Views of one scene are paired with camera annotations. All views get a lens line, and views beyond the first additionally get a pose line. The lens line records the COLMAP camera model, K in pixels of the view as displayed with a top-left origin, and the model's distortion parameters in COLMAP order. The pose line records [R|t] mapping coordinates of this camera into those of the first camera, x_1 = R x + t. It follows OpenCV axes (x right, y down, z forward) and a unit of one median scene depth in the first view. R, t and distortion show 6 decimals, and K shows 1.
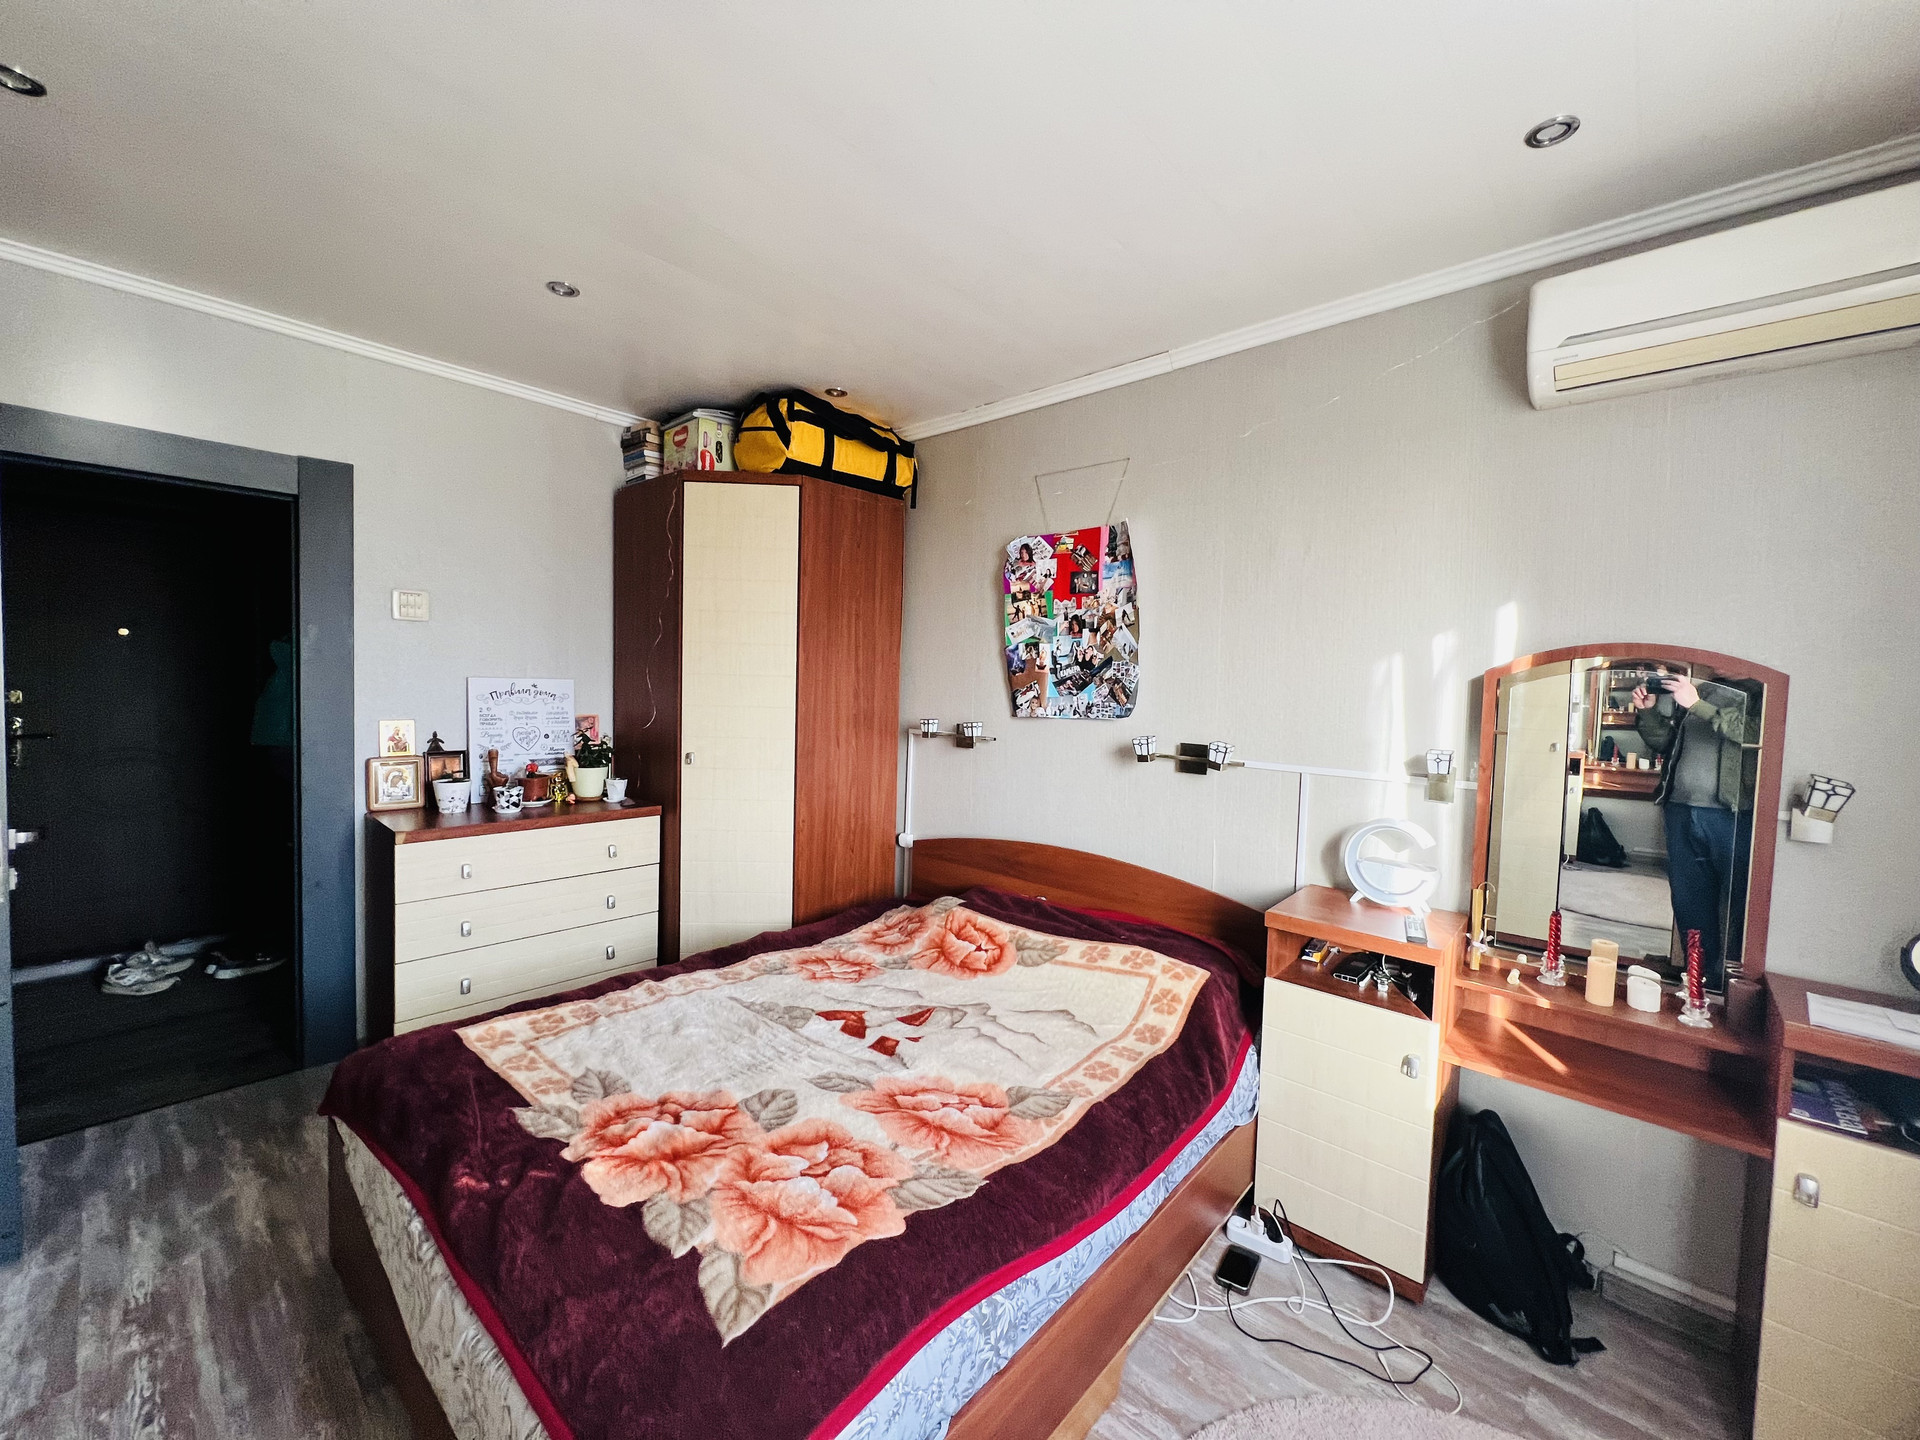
lens RADIAL K [[771.3, 0, 953.5], [0, 771.3, 713.9], [0, 0, 1]] dist [-0.000675, 0.000296]
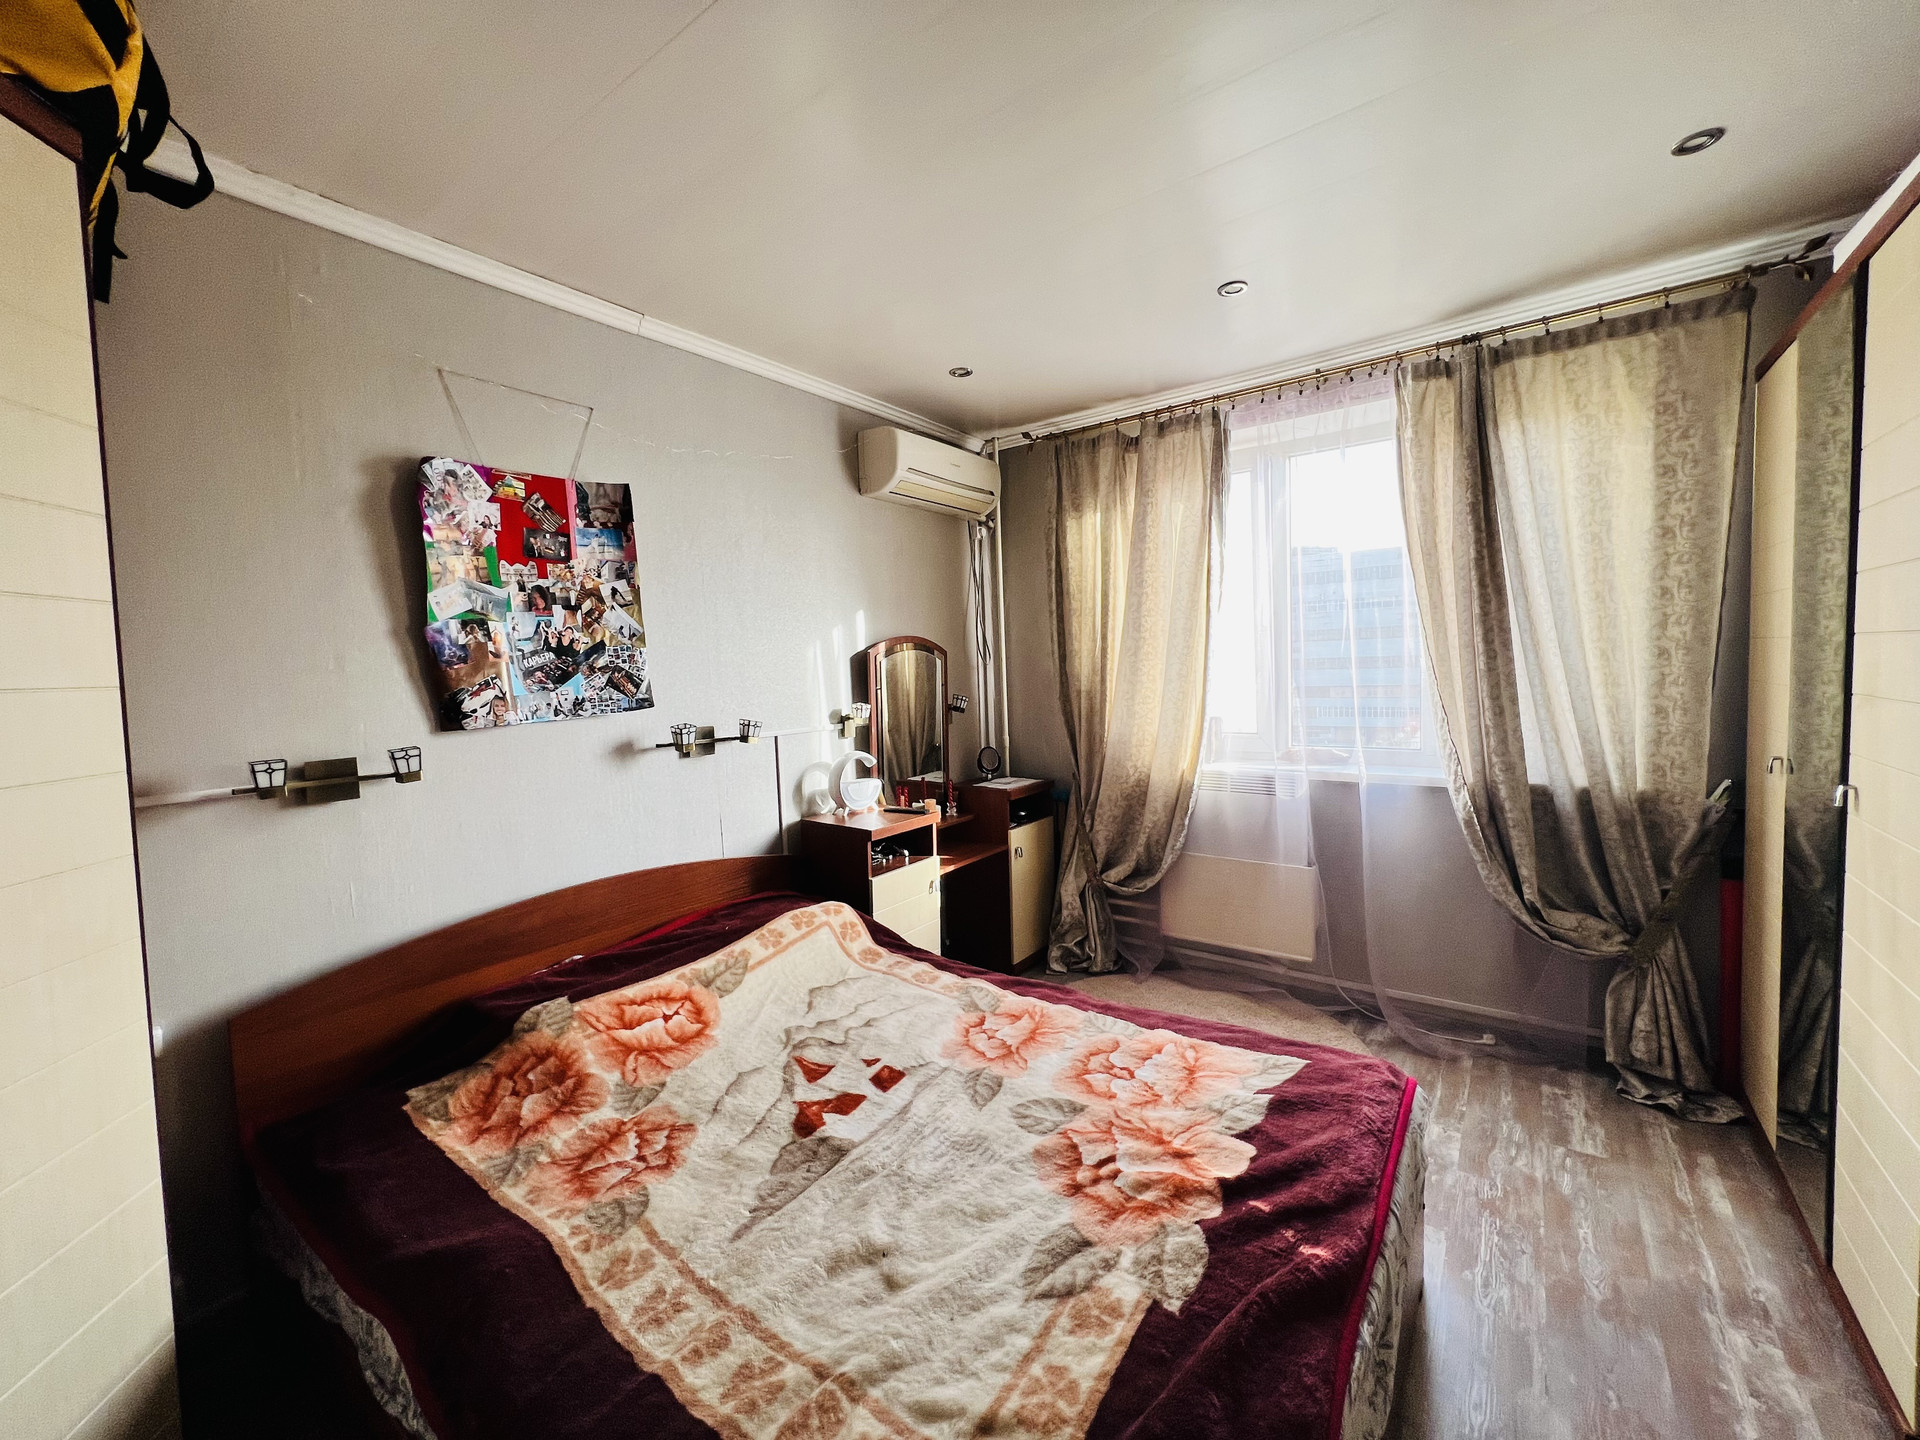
lens RADIAL K [[779.0, 0, 947.1], [0, 779.0, 712.0], [0, 0, 1]] dist [-0.000013, 0.000086]
pose [[-0.096371, -0.084213, 0.991777, -0.699497], [0.073277, 0.993110, 0.091446, -0.047849], [-0.992644, 0.081488, -0.089536, 0.720976]]
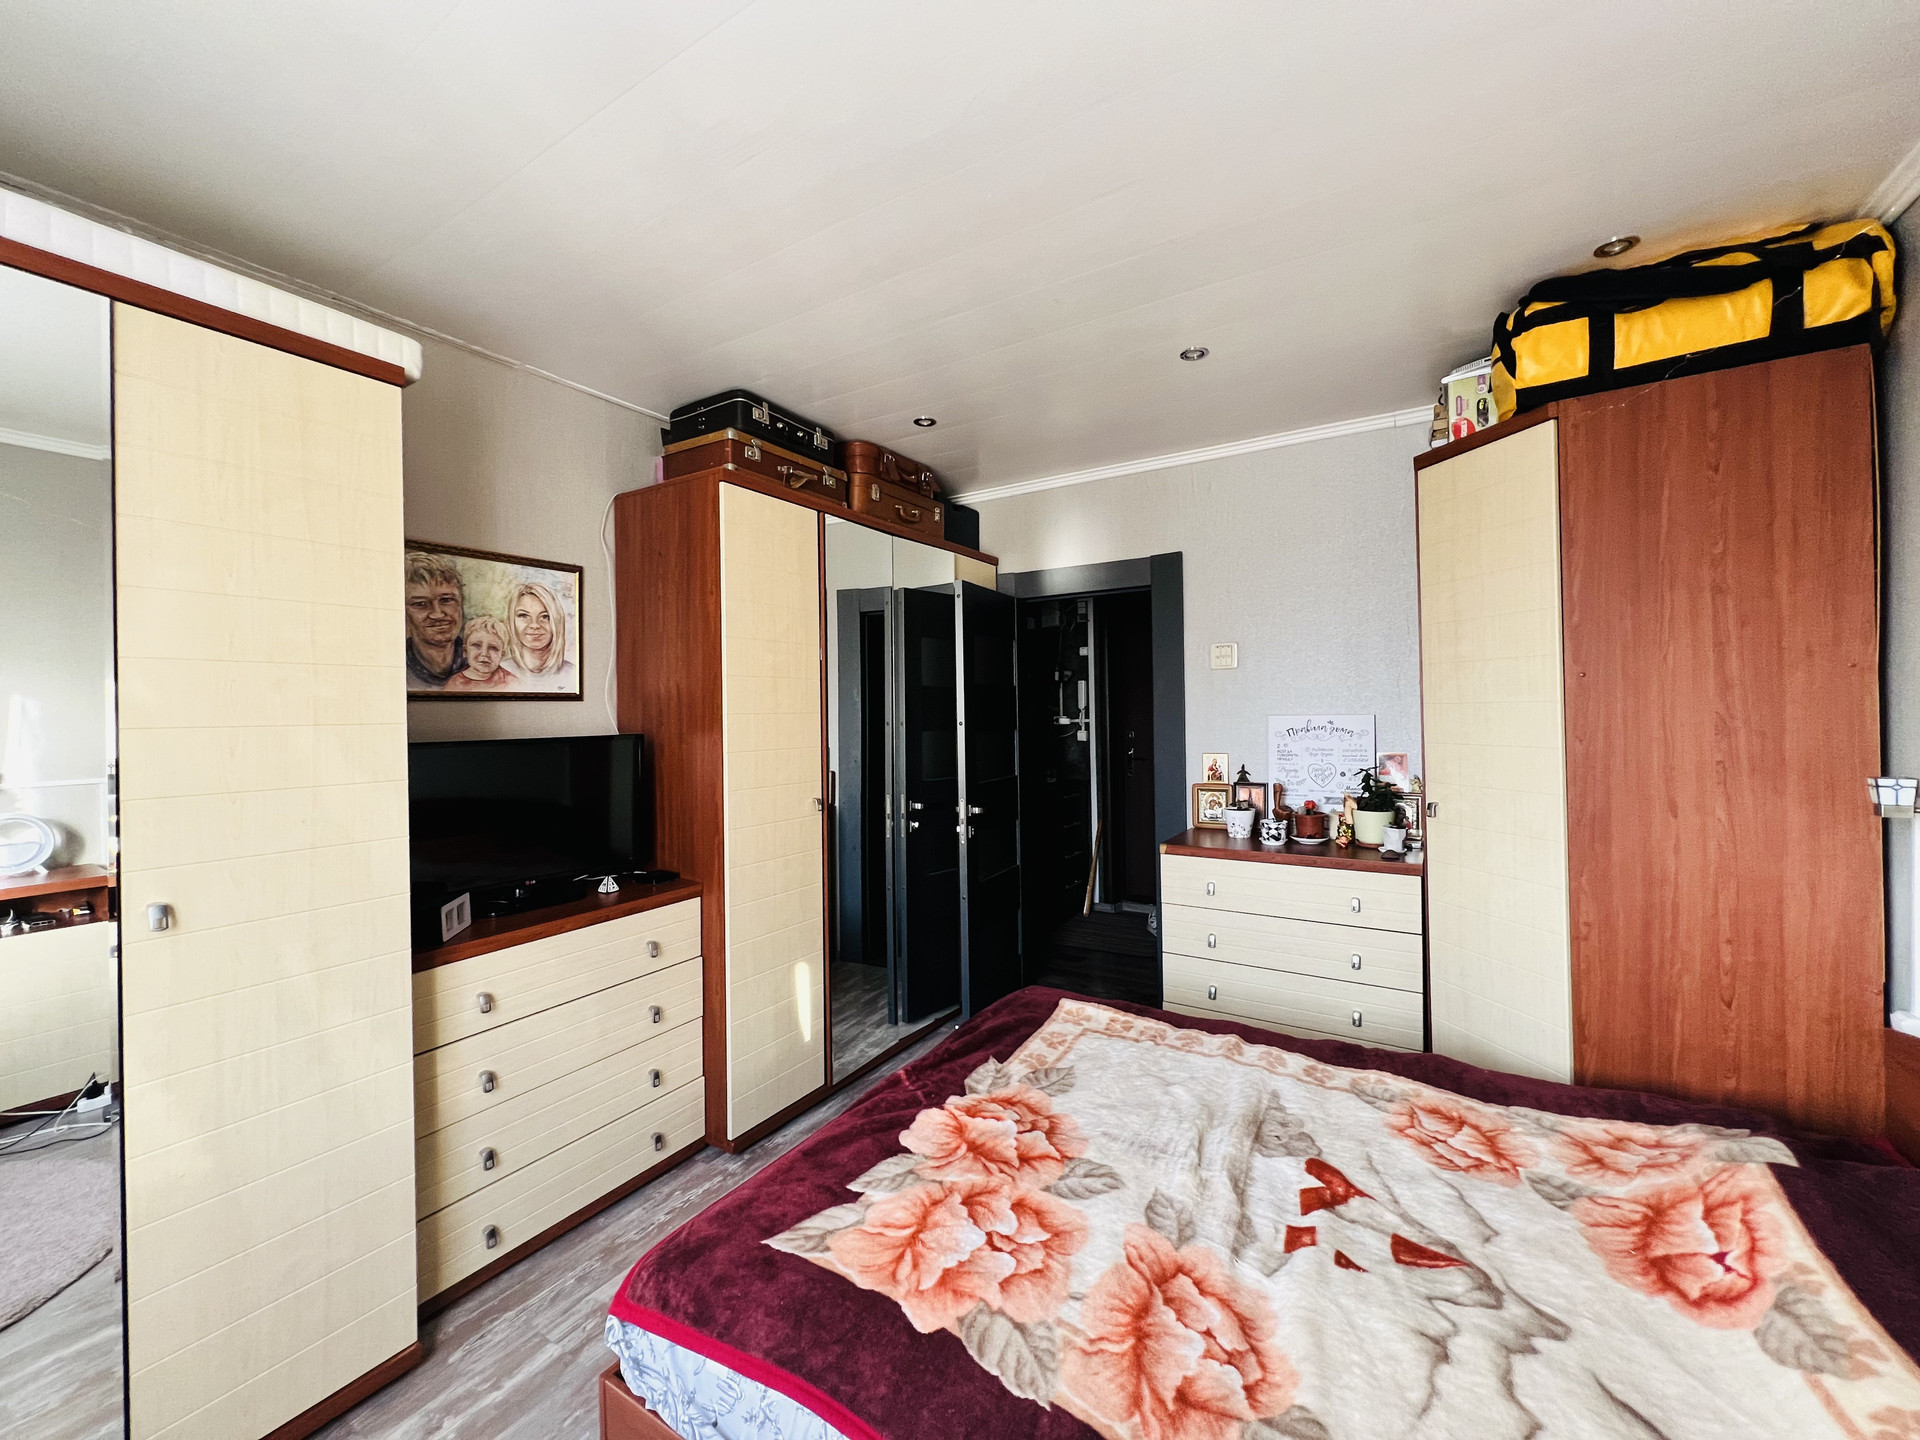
lens RADIAL K [[771.3, 0, 953.5], [0, 771.3, 713.9], [0, 0, 1]] dist [-0.000675, 0.000296]
pose [[0.177990, -0.028511, -0.983619, 0.402573], [-0.020745, 0.999249, -0.032718, -0.005801], [0.983814, 0.026229, 0.177265, 0.414128]]
